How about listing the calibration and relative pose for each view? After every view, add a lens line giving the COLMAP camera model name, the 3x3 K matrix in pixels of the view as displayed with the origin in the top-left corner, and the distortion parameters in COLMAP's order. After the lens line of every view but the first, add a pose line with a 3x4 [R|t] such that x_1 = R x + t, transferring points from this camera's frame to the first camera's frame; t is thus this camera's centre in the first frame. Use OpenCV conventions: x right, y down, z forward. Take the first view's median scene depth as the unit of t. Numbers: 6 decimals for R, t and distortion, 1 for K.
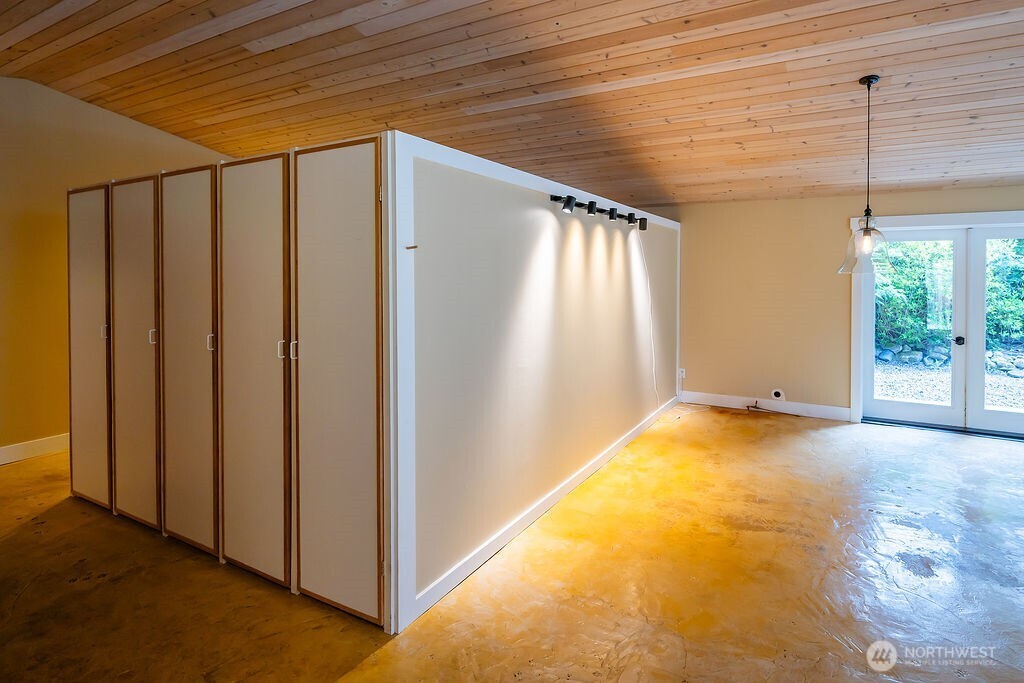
lens RADIAL K [[535.5, 0, 539.1], [0, 535.5, 276.5], [0, 0, 1]] dist [-0.007451, -0.000879]
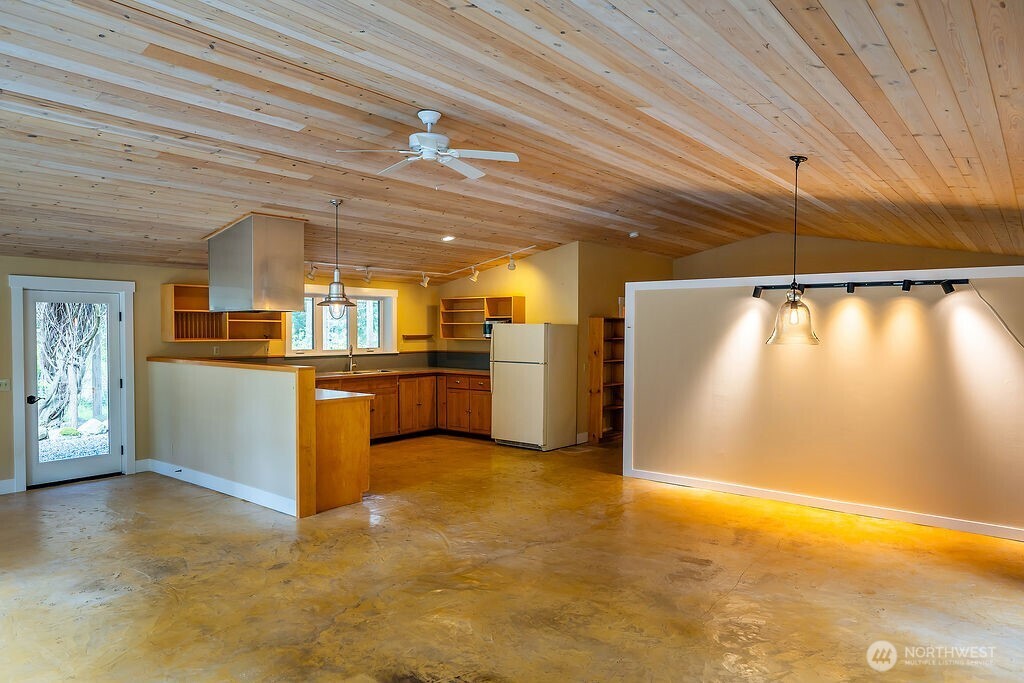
lens RADIAL K [[656.2, 0, 514.4], [0, 656.2, 345.8], [0, 0, 1]] dist [-0.008380, 0.001063]
pose [[-0.180271, 0.027346, -0.983237, 1.842988], [-0.013213, 0.999456, 0.030219, -0.033437], [0.983528, 0.018439, -0.179811, 0.646387]]
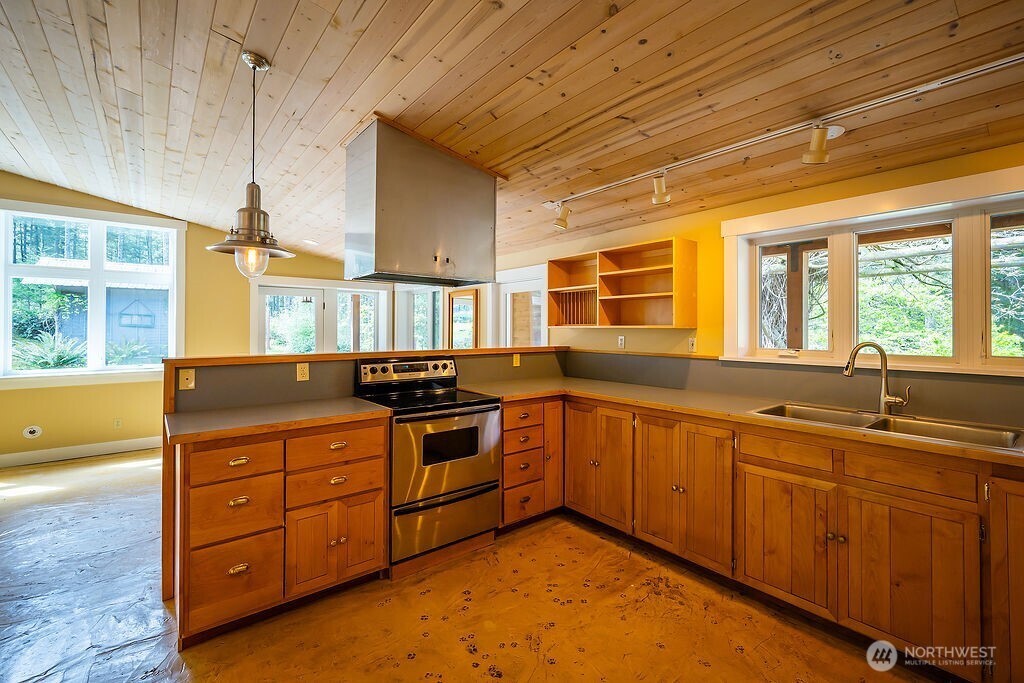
lens RADIAL K [[453.5, 0, 550.5], [0, 453.5, 324.7], [0, 0, 1]] dist [0.002673, -0.000964]
pose [[-0.939030, 0.005537, 0.343789, -0.358969], [0.005453, 0.999984, -0.001212, 0.021756], [-0.343791, 0.000737, -0.939046, 0.336748]]
